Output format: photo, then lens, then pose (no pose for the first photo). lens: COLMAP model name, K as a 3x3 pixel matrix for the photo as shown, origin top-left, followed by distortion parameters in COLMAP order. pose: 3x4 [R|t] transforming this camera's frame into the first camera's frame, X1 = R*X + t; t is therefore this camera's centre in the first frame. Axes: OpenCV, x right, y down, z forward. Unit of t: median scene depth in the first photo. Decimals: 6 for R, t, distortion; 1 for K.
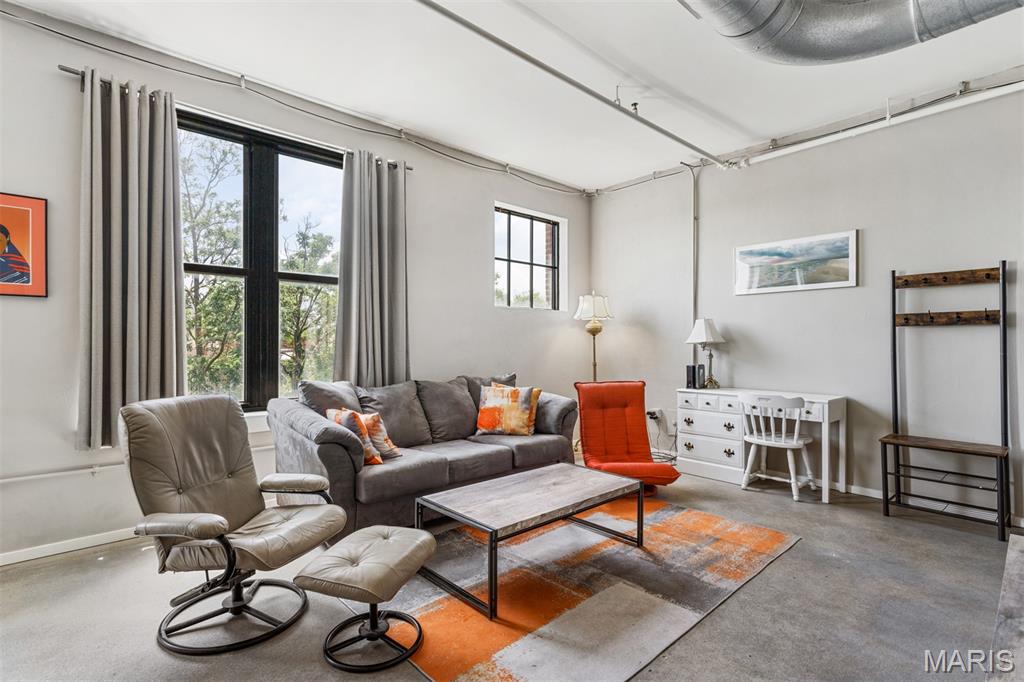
lens RADIAL K [[488.3, 0, 504.4], [0, 488.3, 346.9], [0, 0, 1]] dist [0.007751, 0.001122]
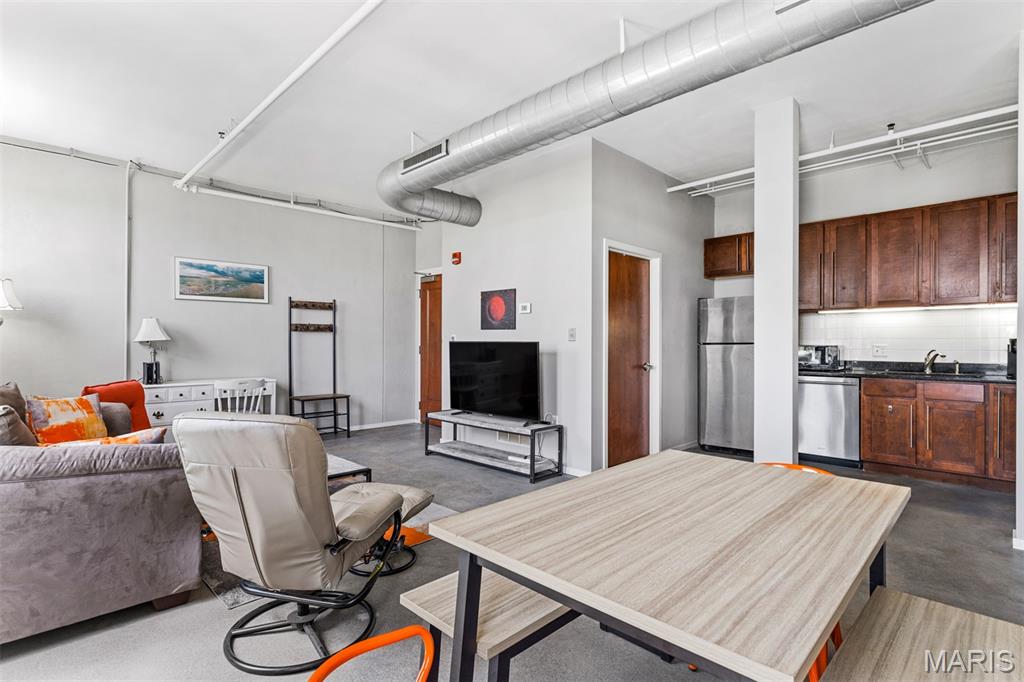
lens RADIAL K [[488.3, 0, 510.5], [0, 488.3, 342.6], [0, 0, 1]] dist [0.007751, 0.001122]
pose [[-0.043260, -0.005541, 0.999048, -0.918224], [0.004410, 0.999974, 0.005737, -0.009497], [-0.999054, 0.004654, -0.043234, 0.356635]]
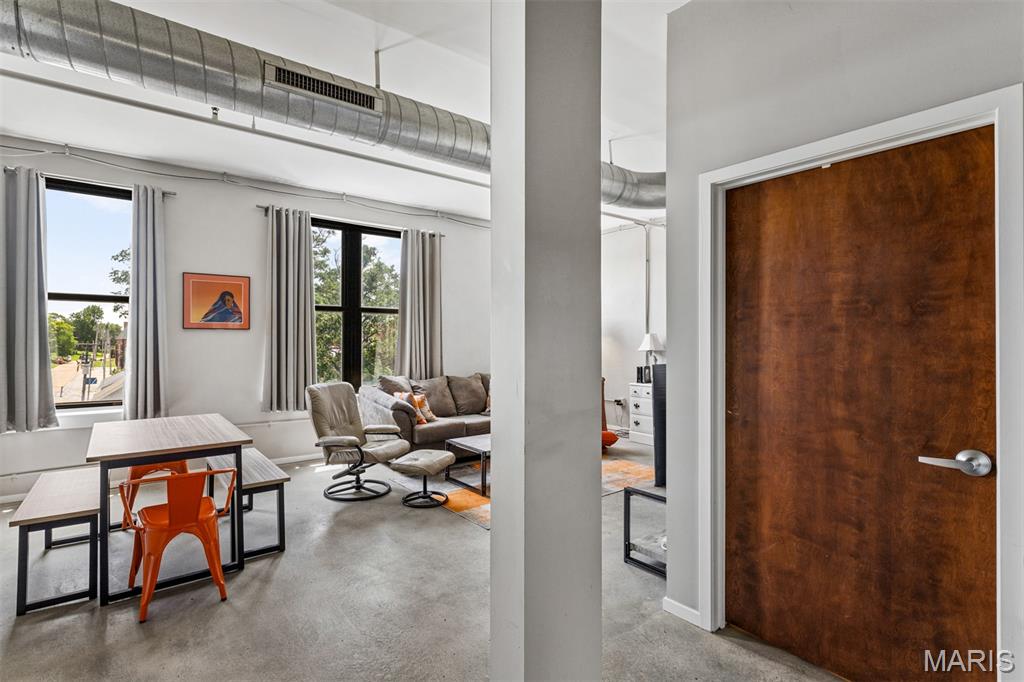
lens RADIAL K [[488.3, 0, 508.5], [0, 488.3, 342.6], [0, 0, 1]] dist [0.007751, 0.001122]
pose [[0.998136, 0.001159, -0.061013, 0.114287], [-0.001415, 0.999990, -0.004151, -0.032528], [0.061008, 0.004229, 0.998128, -0.564513]]
